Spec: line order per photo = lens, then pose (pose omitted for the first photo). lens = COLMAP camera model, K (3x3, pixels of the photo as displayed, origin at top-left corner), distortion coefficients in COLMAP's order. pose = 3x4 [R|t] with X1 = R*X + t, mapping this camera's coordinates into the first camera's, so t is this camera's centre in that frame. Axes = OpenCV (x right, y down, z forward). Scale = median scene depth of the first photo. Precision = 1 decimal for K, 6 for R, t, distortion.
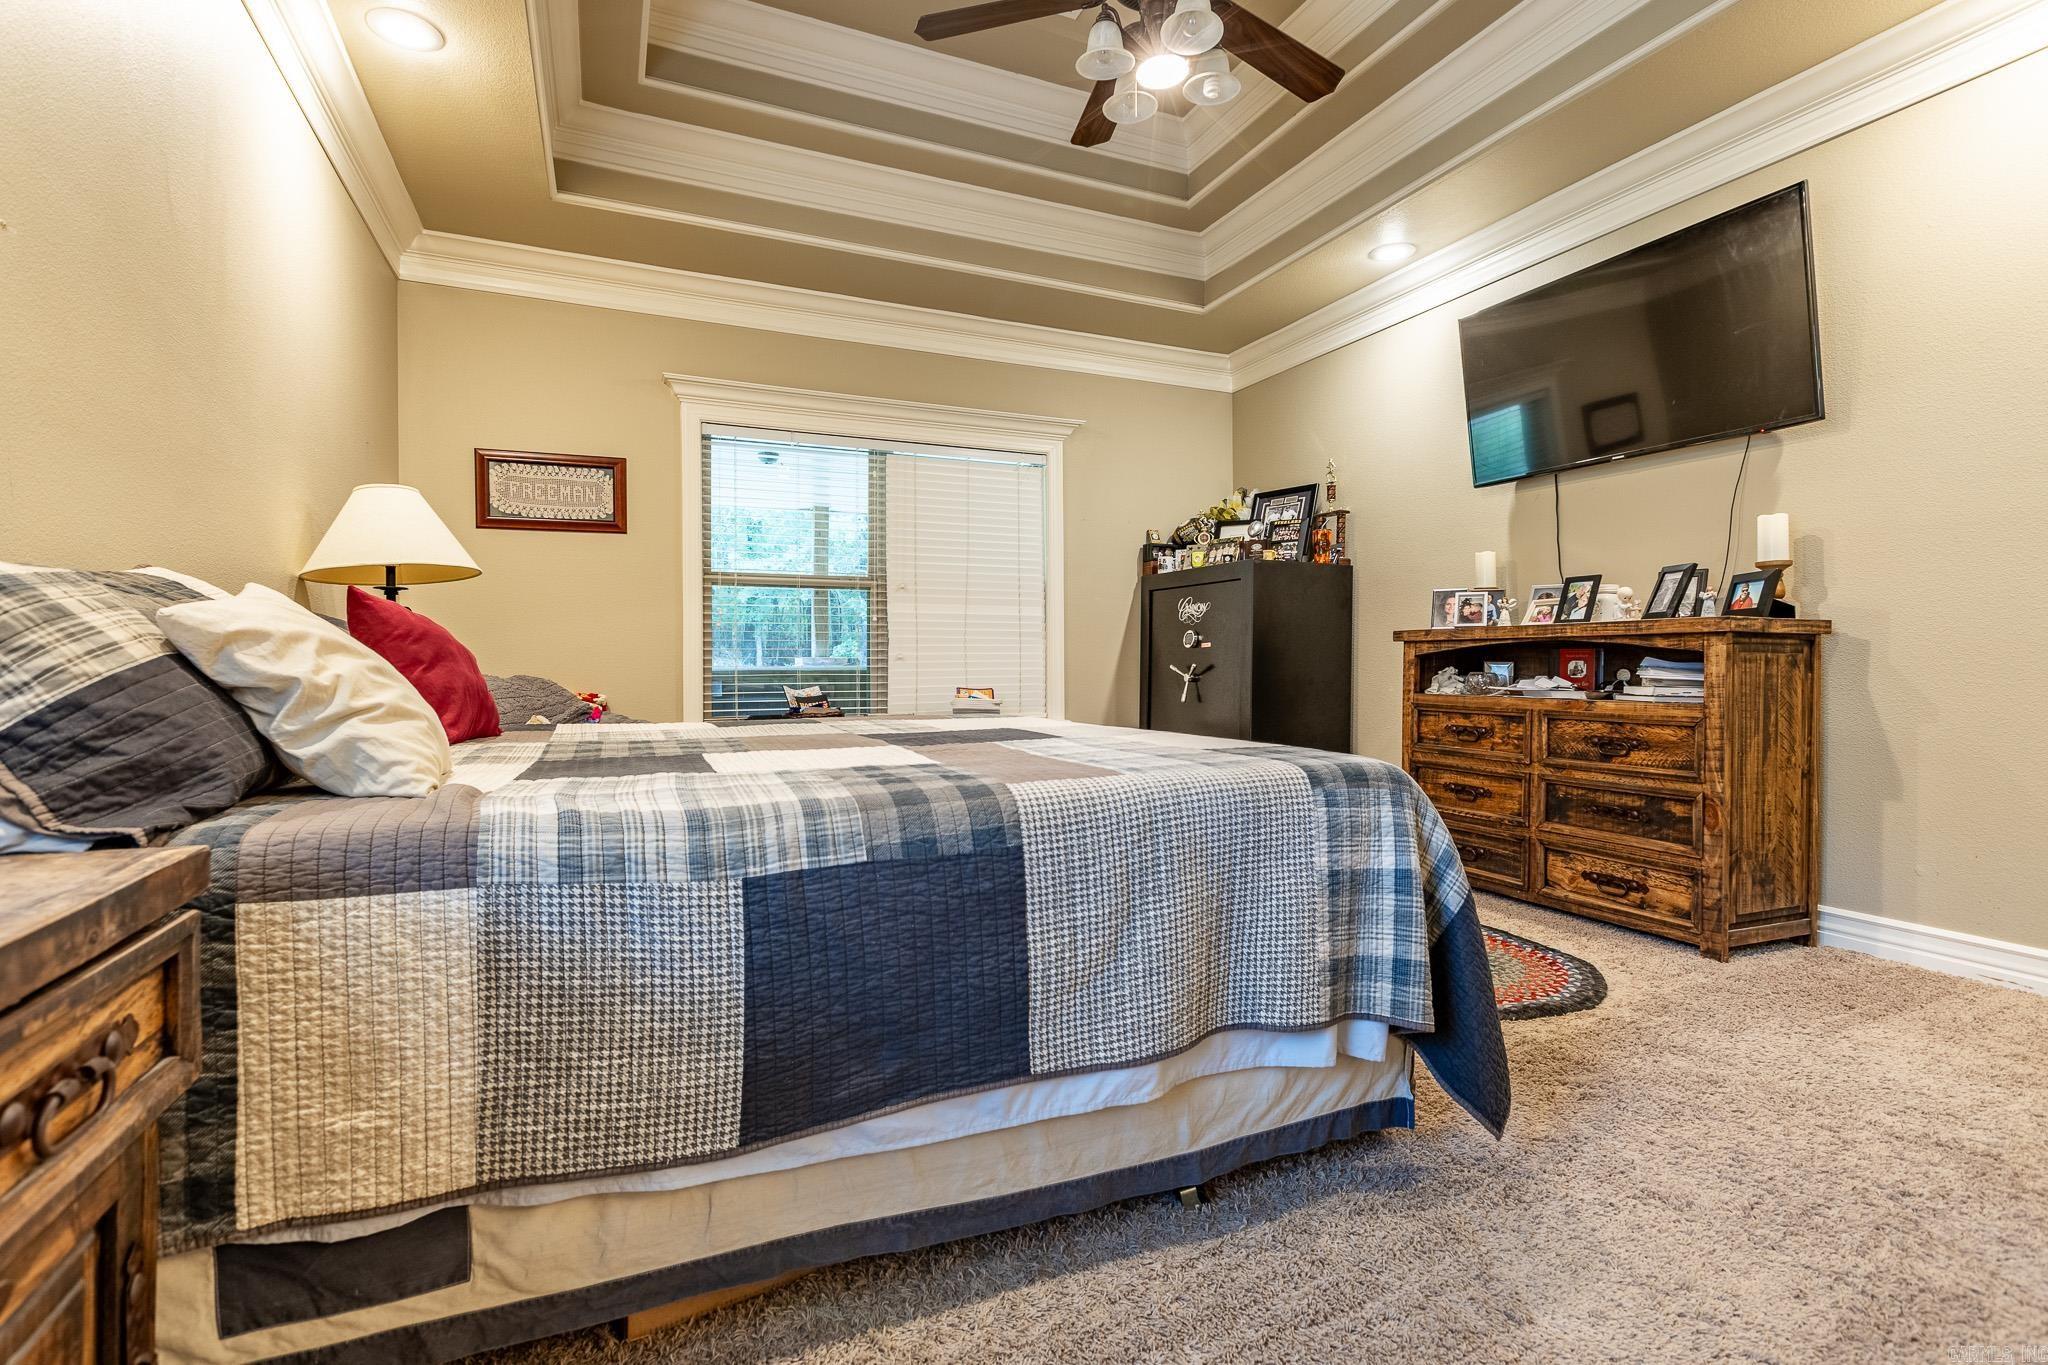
lens RADIAL K [[926.5, 0, 984.8], [0, 926.5, 666.3], [0, 0, 1]] dist [-0.003106, -0.000039]
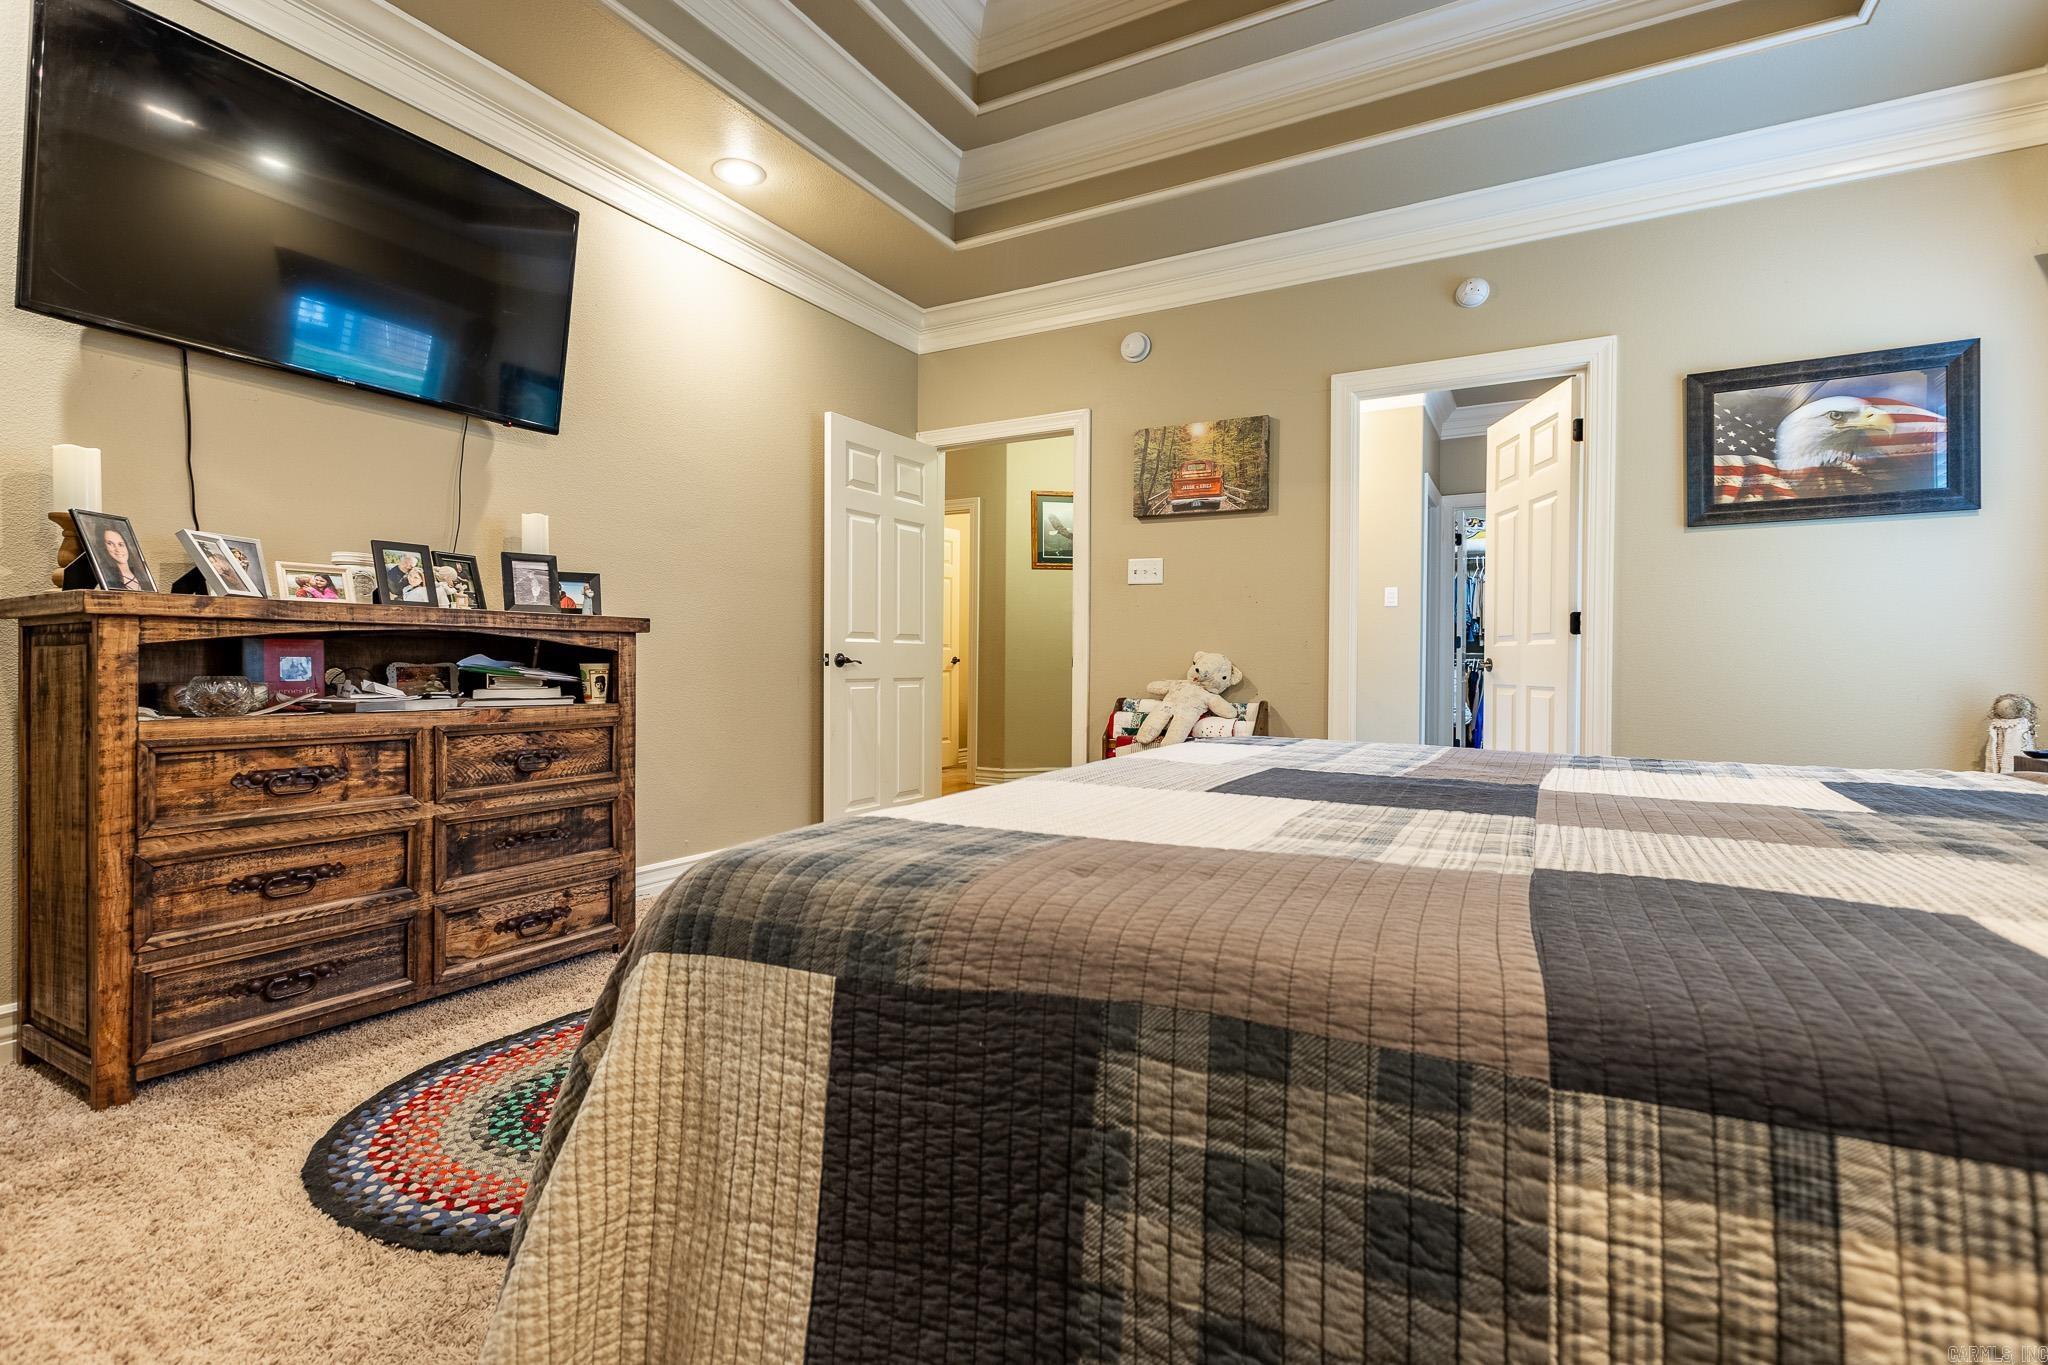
lens RADIAL K [[926.5, 0, 1031.5], [0, 926.5, 668.6], [0, 0, 1]] dist [-0.003106, -0.000039]
pose [[-0.619405, -0.008662, 0.785023, -0.259953], [-0.003999, 0.999961, 0.007879, -0.005788], [-0.785061, 0.001741, -0.619416, 1.126353]]
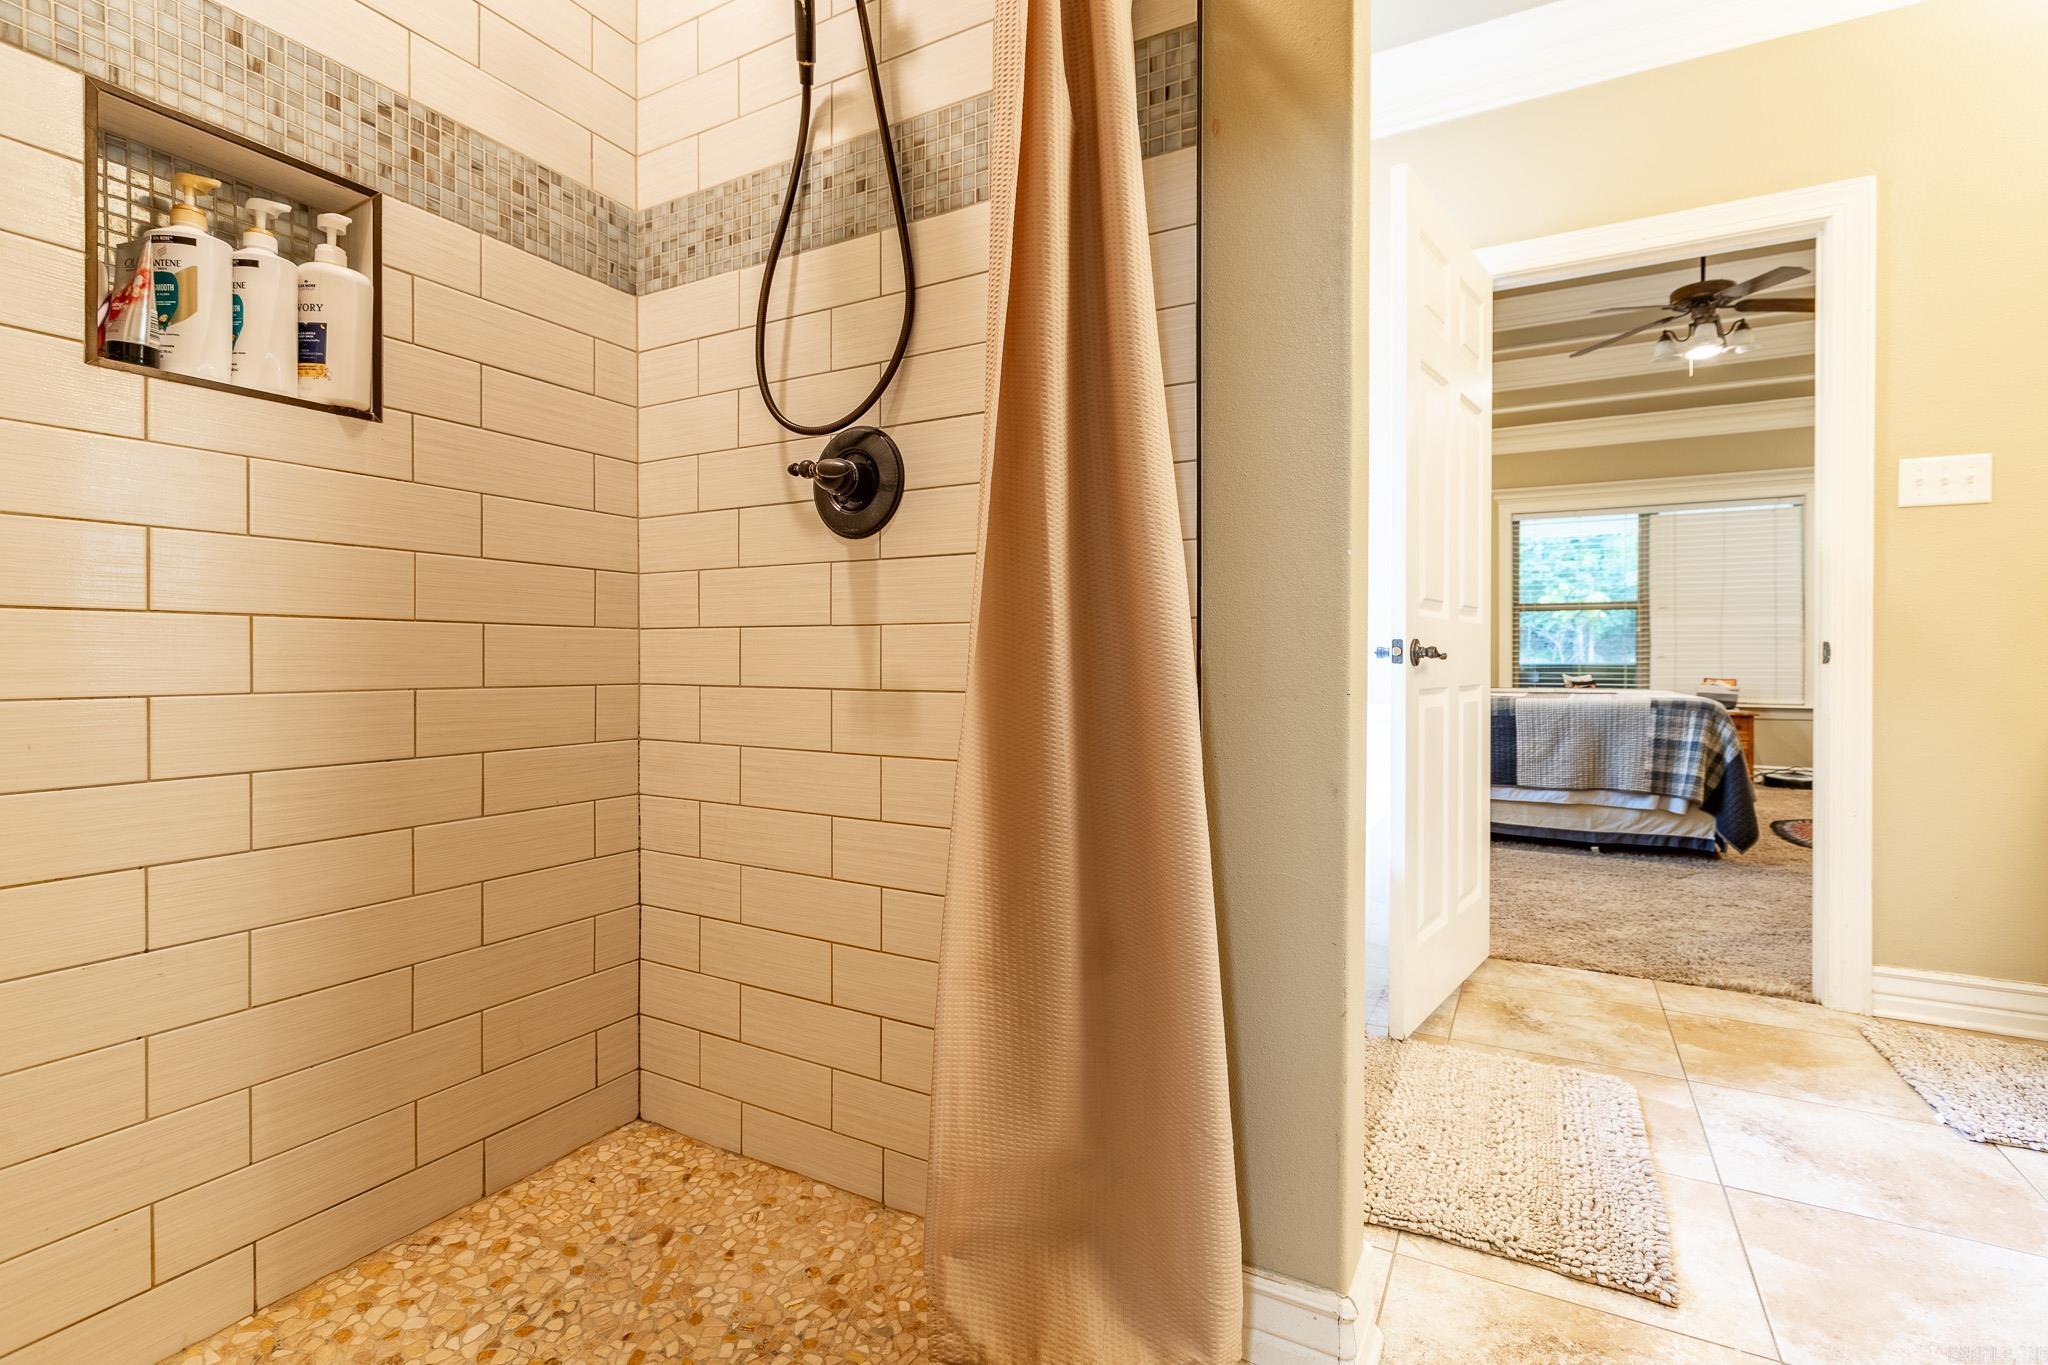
lens RADIAL K [[926.5, 0, 1036.7], [0, 926.5, 660.6], [0, 0, 1]] dist [-0.003106, -0.000039]
pose [[0.630137, 0.002661, -0.776479, 0.811261], [-0.004145, 0.999991, 0.000062, 0.001725], [0.776473, 0.003179, 0.630143, -1.276579]]
